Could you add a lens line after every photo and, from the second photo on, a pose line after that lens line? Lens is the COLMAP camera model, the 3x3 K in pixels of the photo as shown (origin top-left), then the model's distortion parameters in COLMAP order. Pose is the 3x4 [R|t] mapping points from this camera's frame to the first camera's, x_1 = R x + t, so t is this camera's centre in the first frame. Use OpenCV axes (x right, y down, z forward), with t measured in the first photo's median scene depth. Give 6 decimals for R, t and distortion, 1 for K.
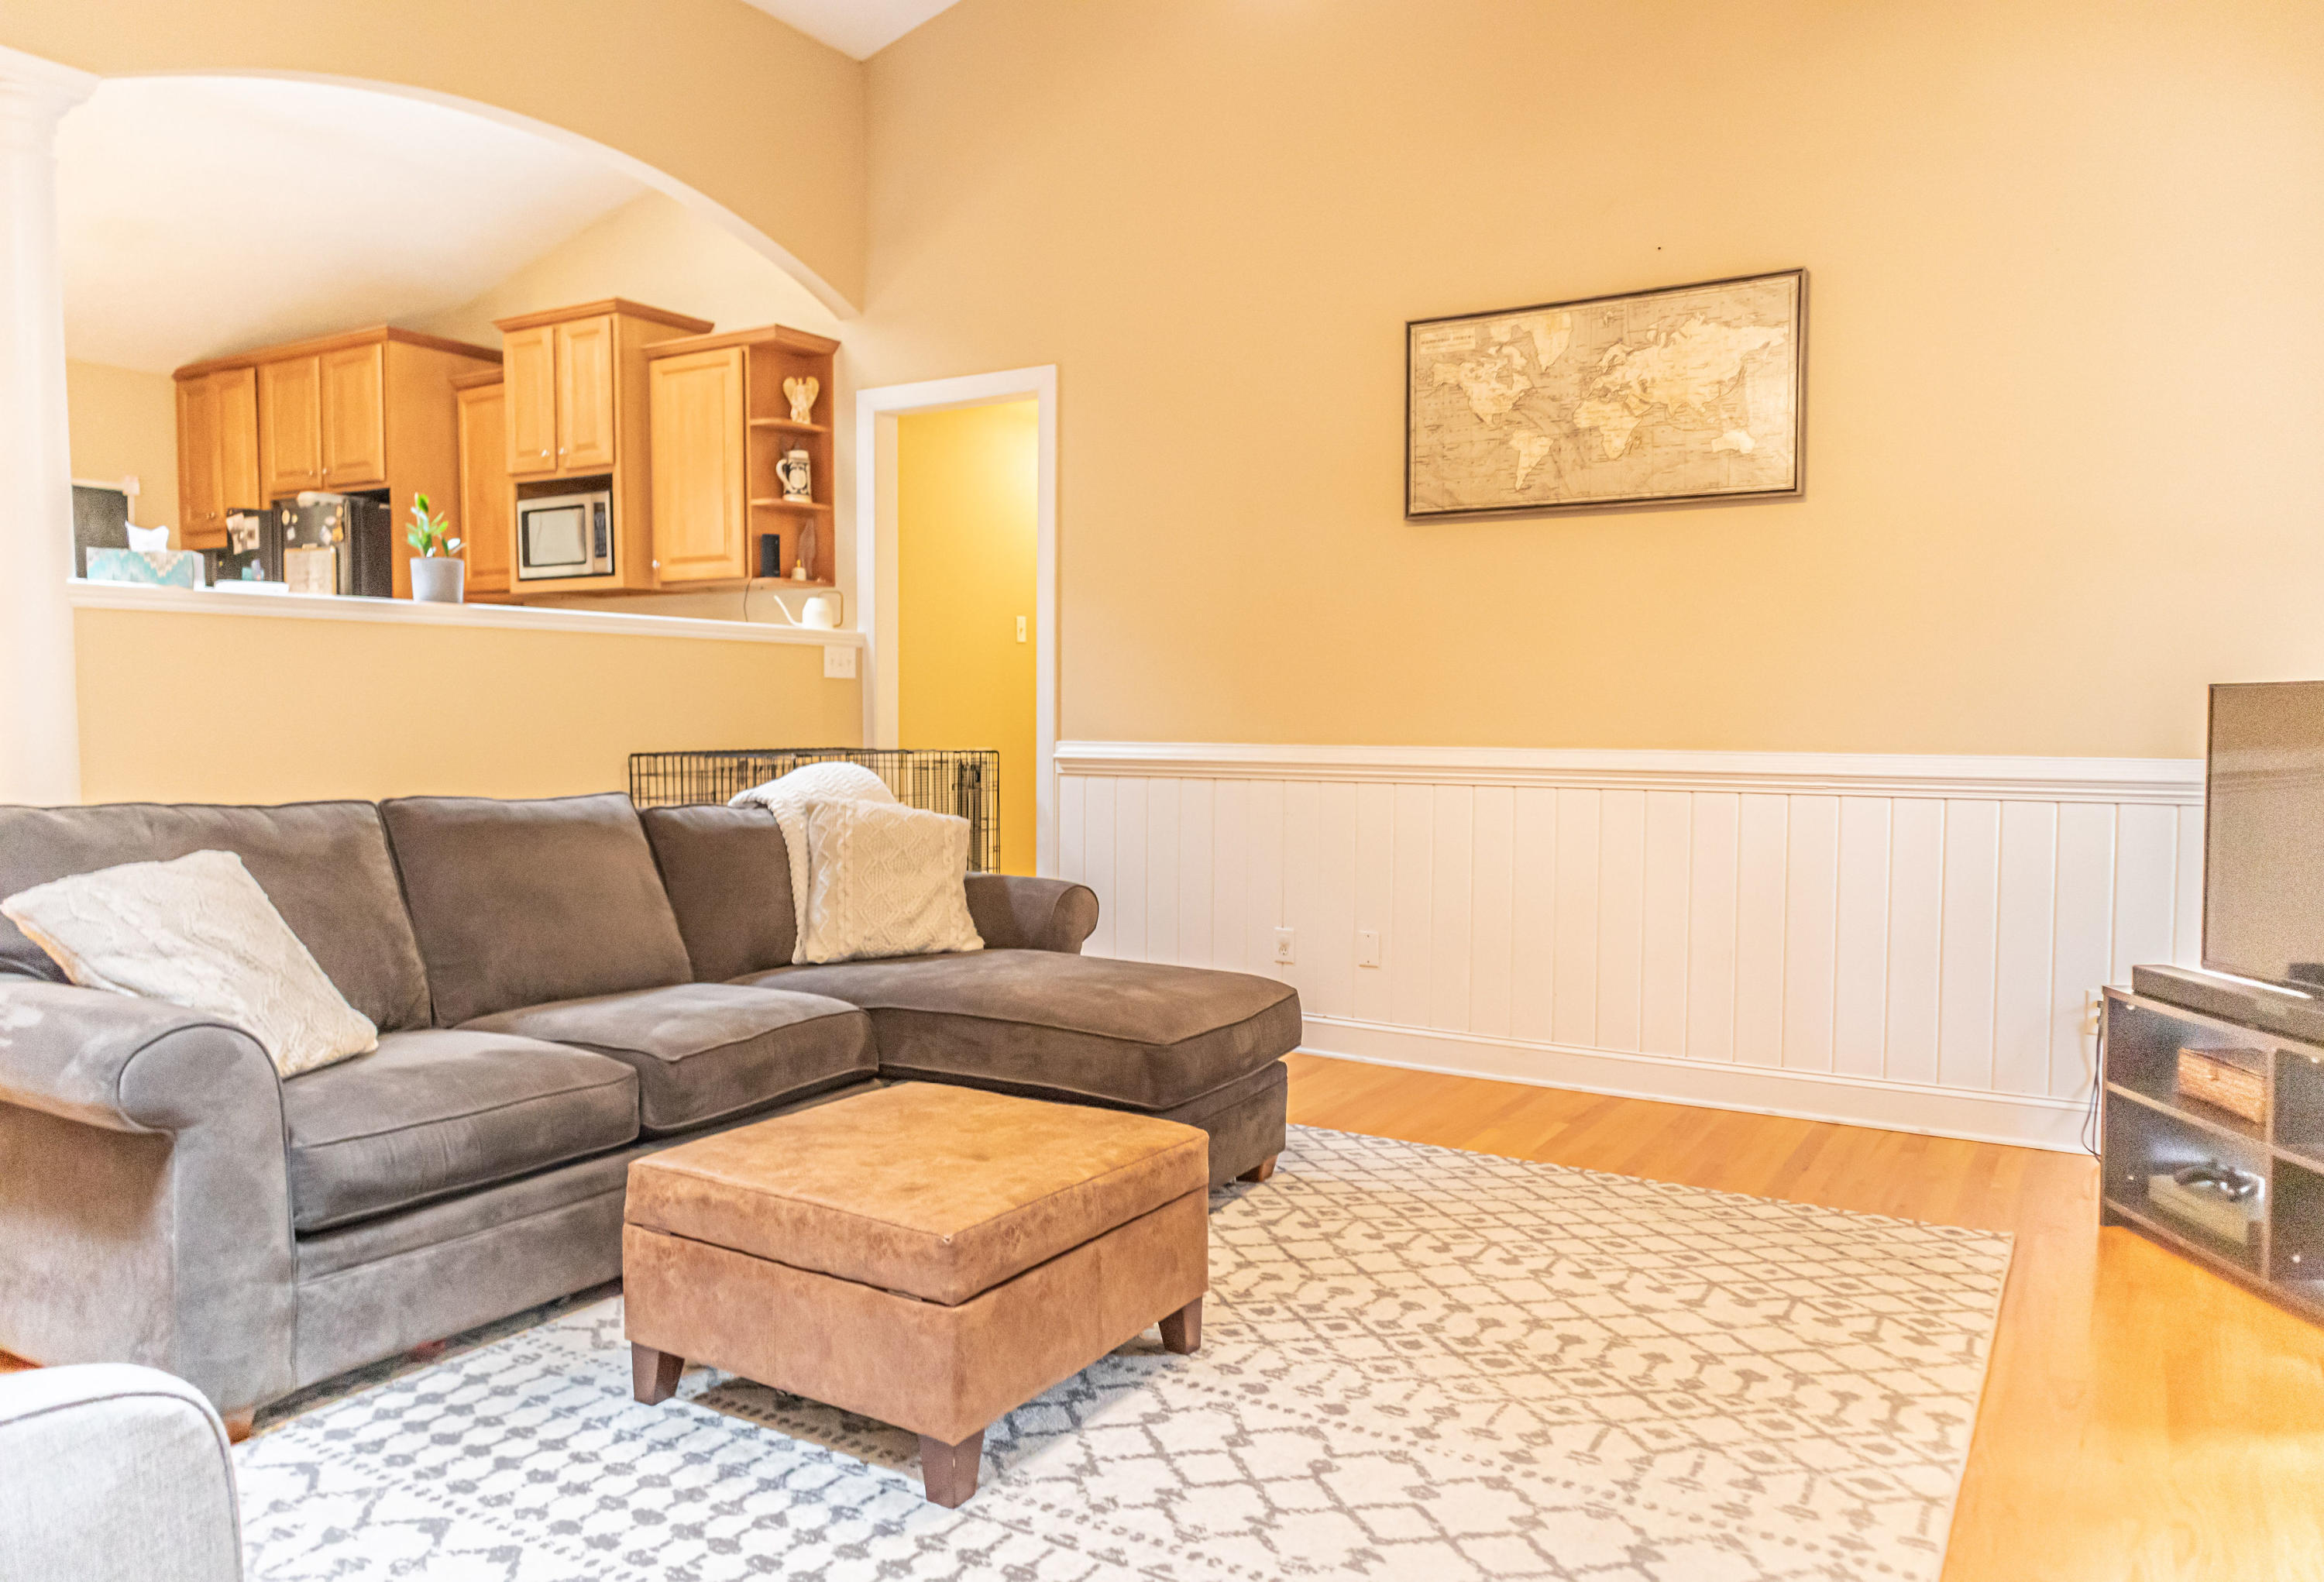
lens RADIAL K [[1572.9, 0, 1163.4], [0, 1572.9, 799.3], [0, 0, 1]] dist [0.009650, 0.001321]
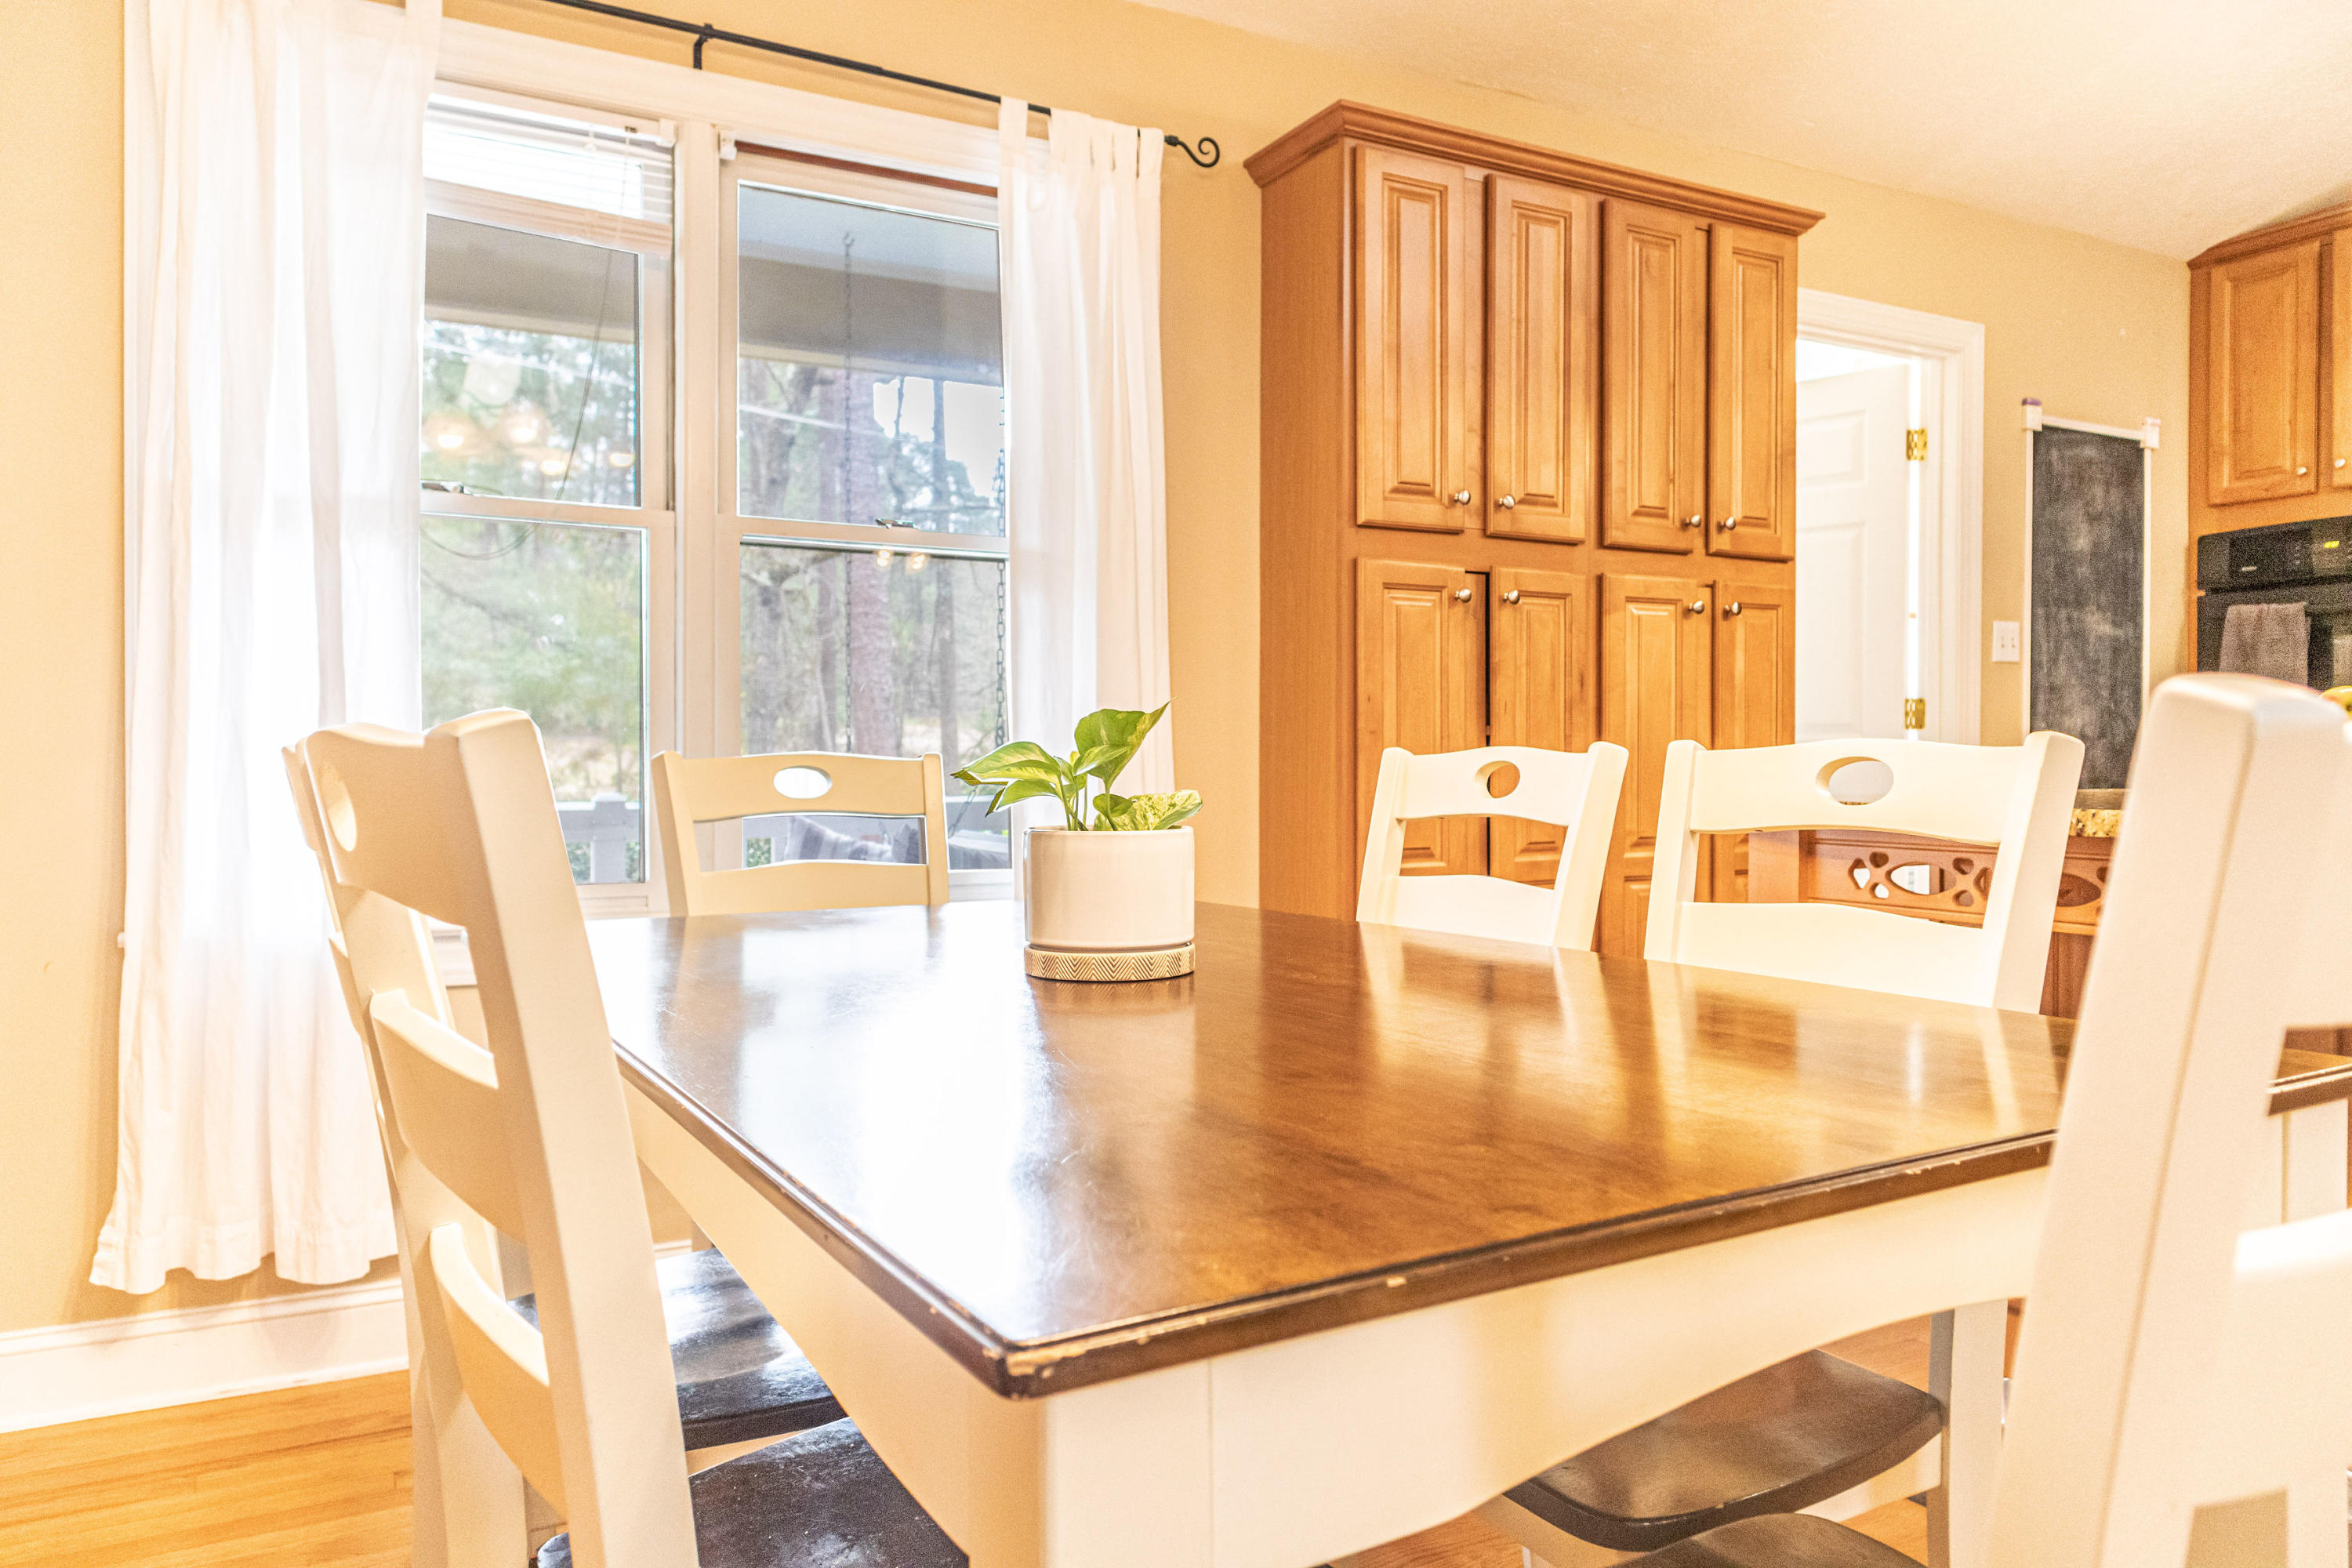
lens RADIAL K [[1585.1, 0, 1168.8], [0, 1585.1, 785.6], [0, 0, 1]] dist [-0.008155, 0.003010]
pose [[0.862937, 0.002301, -0.505307, -0.737993], [-0.021953, 0.999216, -0.032941, -0.029444], [0.504835, 0.039519, 0.862311, 0.279837]]
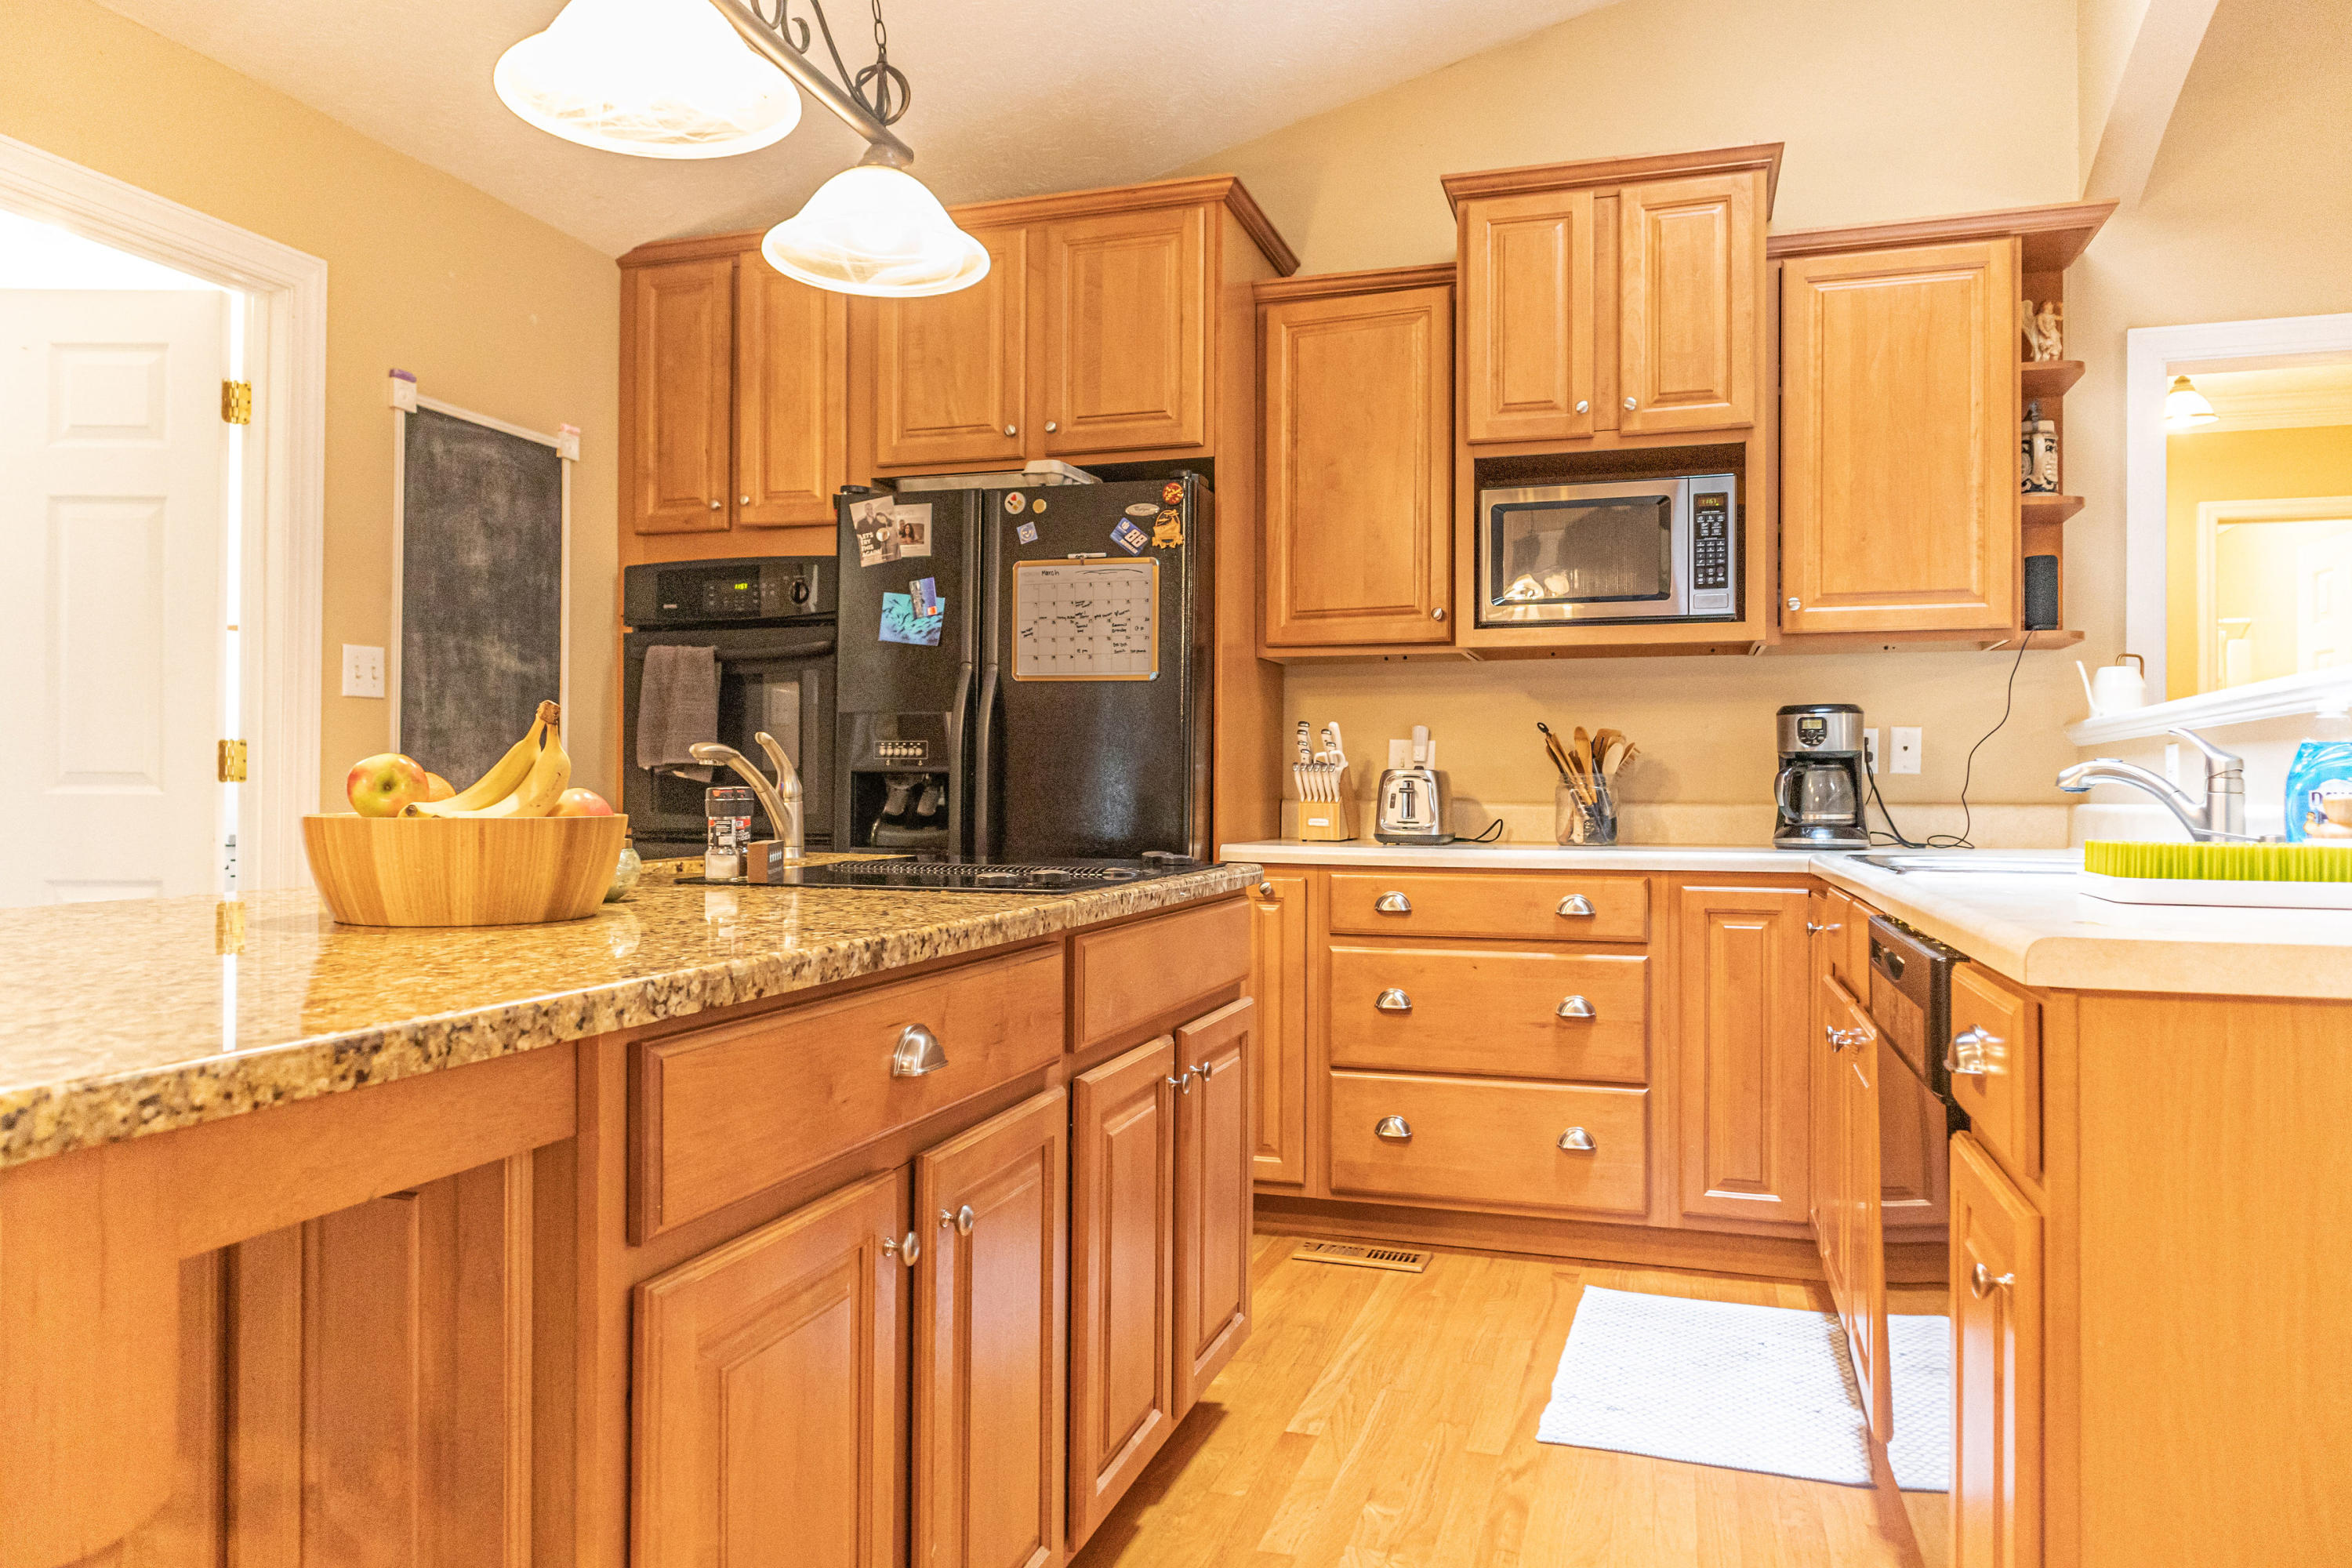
lens RADIAL K [[1585.1, 0, 1162.4], [0, 1585.1, 777.7], [0, 0, 1]] dist [-0.008155, 0.003010]
pose [[0.972197, 0.001731, 0.234158, -0.636836], [0.012334, 0.998206, -0.058591, -0.050145], [-0.233839, 0.059851, 0.970431, 0.458462]]
